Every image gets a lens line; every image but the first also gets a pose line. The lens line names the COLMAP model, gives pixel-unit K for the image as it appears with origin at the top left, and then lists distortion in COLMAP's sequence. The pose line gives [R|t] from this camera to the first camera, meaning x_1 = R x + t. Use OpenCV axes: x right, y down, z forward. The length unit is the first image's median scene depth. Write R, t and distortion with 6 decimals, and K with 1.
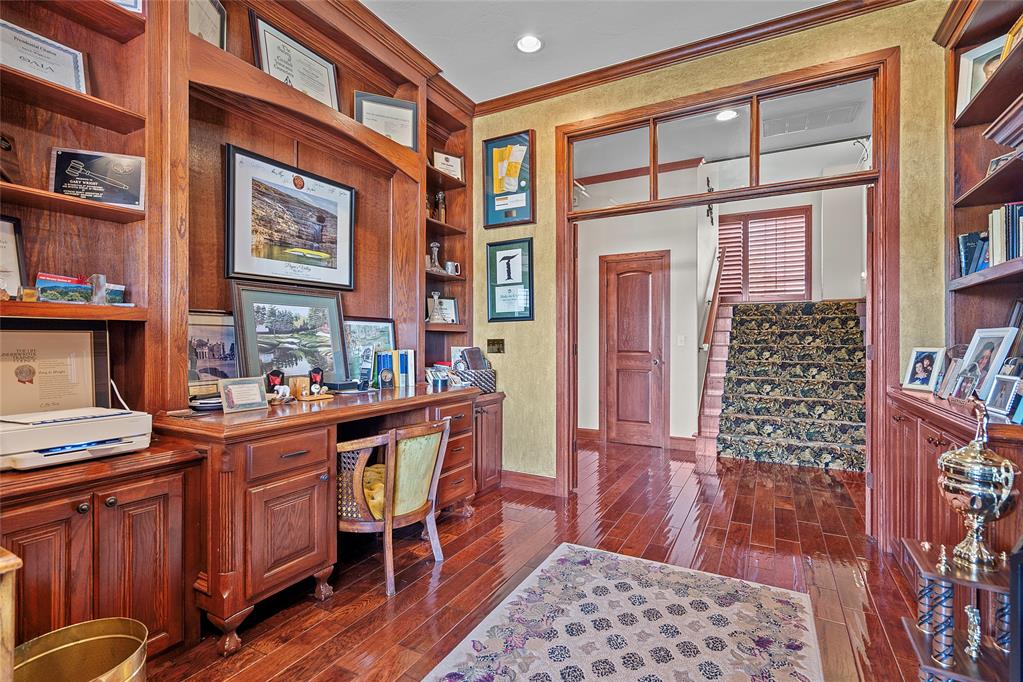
lens RADIAL K [[481.1, 0, 515.1], [0, 481.1, 336.6], [0, 0, 1]] dist [-0.000229, 0.001064]
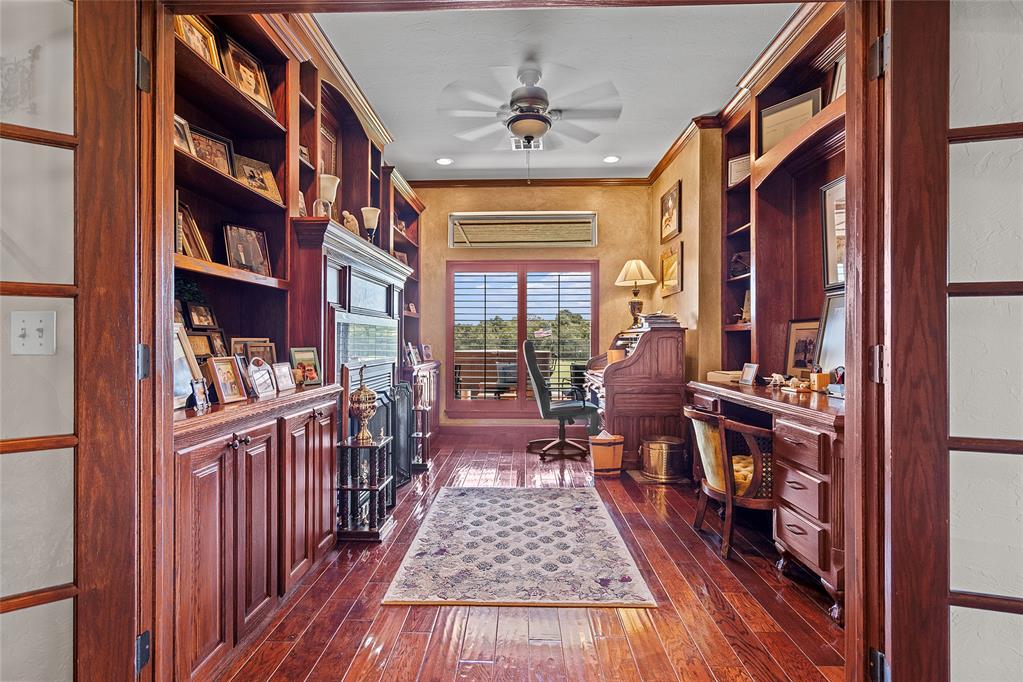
lens RADIAL K [[481.1, 0, 515.1], [0, 481.1, 336.6], [0, 0, 1]] dist [-0.000229, 0.001064]
pose [[-0.886736, -0.002861, -0.462267, 0.886468], [0.002470, 0.999937, -0.010927, 0.013088], [0.462269, -0.010831, -0.886673, 2.142167]]
